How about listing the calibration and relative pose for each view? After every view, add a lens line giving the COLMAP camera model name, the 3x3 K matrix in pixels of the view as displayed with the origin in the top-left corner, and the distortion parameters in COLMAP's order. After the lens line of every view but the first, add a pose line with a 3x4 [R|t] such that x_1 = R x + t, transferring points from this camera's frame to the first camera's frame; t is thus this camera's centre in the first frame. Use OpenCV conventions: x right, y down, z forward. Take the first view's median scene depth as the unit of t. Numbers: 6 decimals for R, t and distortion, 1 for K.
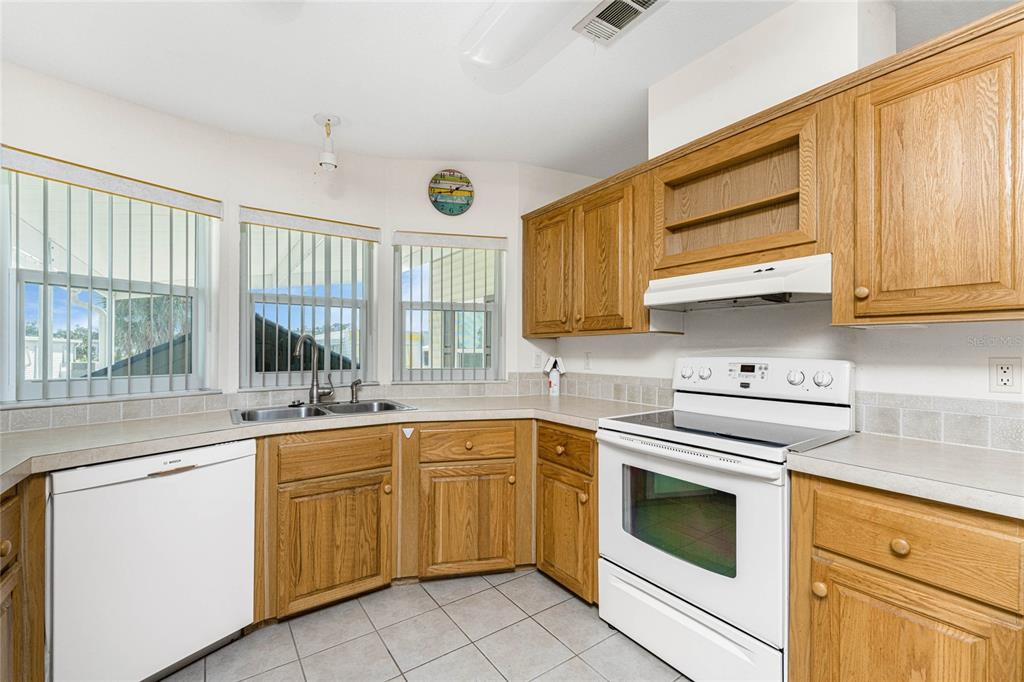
lens RADIAL K [[425.4, 0, 510.0], [0, 425.4, 348.1], [0, 0, 1]] dist [-0.001297, -0.002018]
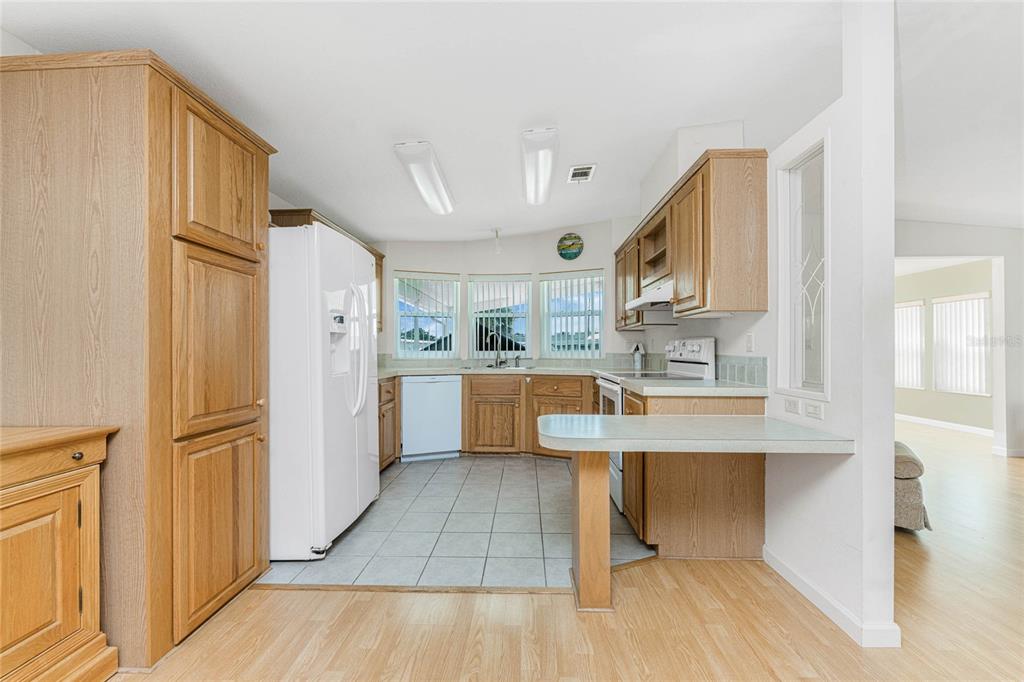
lens RADIAL K [[425.4, 0, 516.0], [0, 425.4, 345.7], [0, 0, 1]] dist [-0.001297, -0.002018]
pose [[0.803303, -0.010808, -0.595472, 0.904180], [0.005998, 0.999931, -0.010058, 0.058458], [0.595540, 0.004507, 0.803313, -0.637639]]
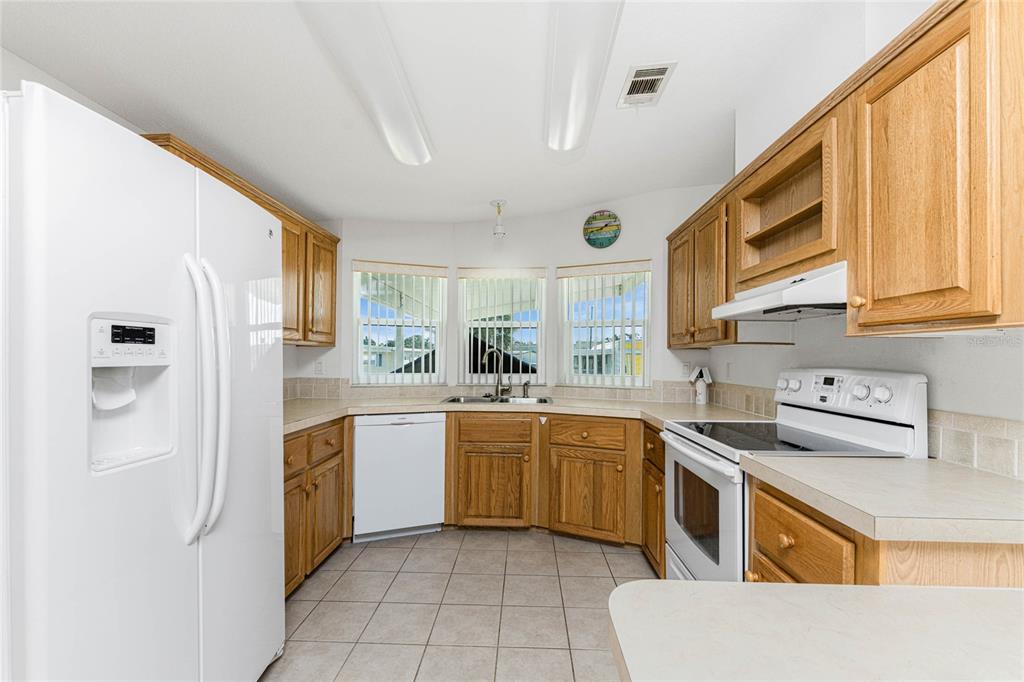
lens RADIAL K [[425.4, 0, 514.0], [0, 425.4, 350.9], [0, 0, 1]] dist [-0.001297, -0.002018]
pose [[0.800107, -0.006324, -0.599824, 0.501562], [-0.002884, 0.999892, -0.014388, -0.003126], [0.599850, 0.013242, 0.800003, -0.145145]]
